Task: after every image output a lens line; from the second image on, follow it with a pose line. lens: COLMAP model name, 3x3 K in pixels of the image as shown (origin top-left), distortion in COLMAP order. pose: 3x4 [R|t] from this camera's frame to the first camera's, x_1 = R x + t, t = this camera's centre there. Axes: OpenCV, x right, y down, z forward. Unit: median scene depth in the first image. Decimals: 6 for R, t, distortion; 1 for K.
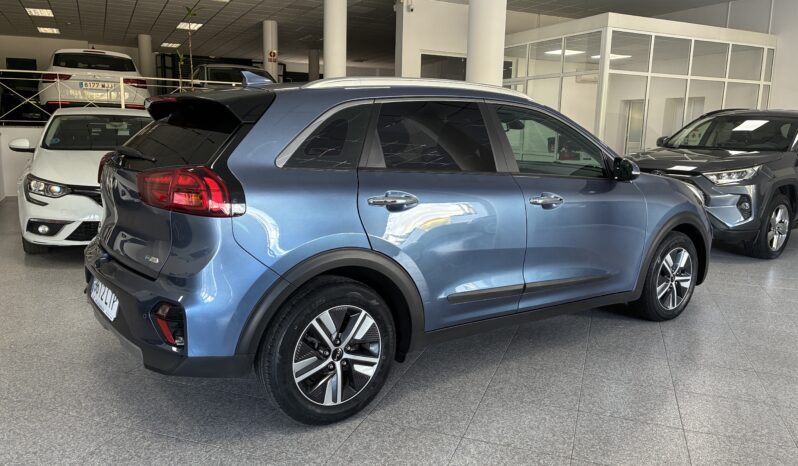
lens RADIAL K [[603.4, 0, 399.0], [0, 603.4, 233.0], [0, 0, 1]] dist [0.091003, -0.218229]
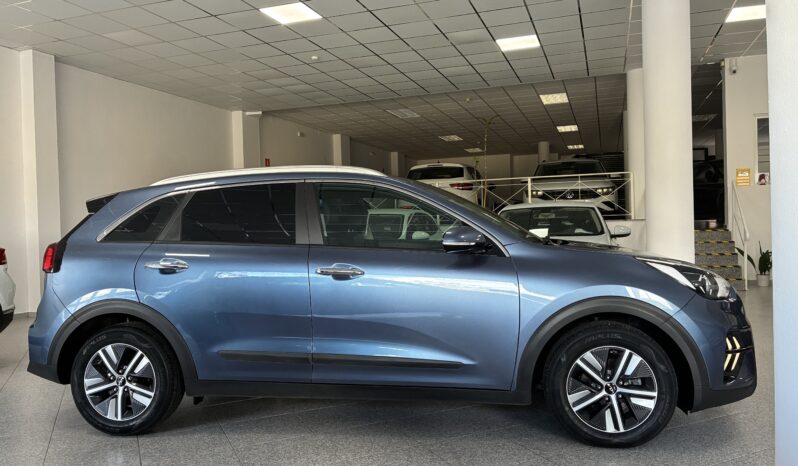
lens RADIAL K [[601.4, 0, 399.0], [0, 601.4, 233.0], [0, 0, 1]] dist [0.012642, 0.002551]
pose [[0.693472, -0.038707, -0.719443, 1.183922], [-0.074590, 0.989333, -0.125125, -0.000015], [0.716612, 0.140434, 0.683188, 0.451379]]
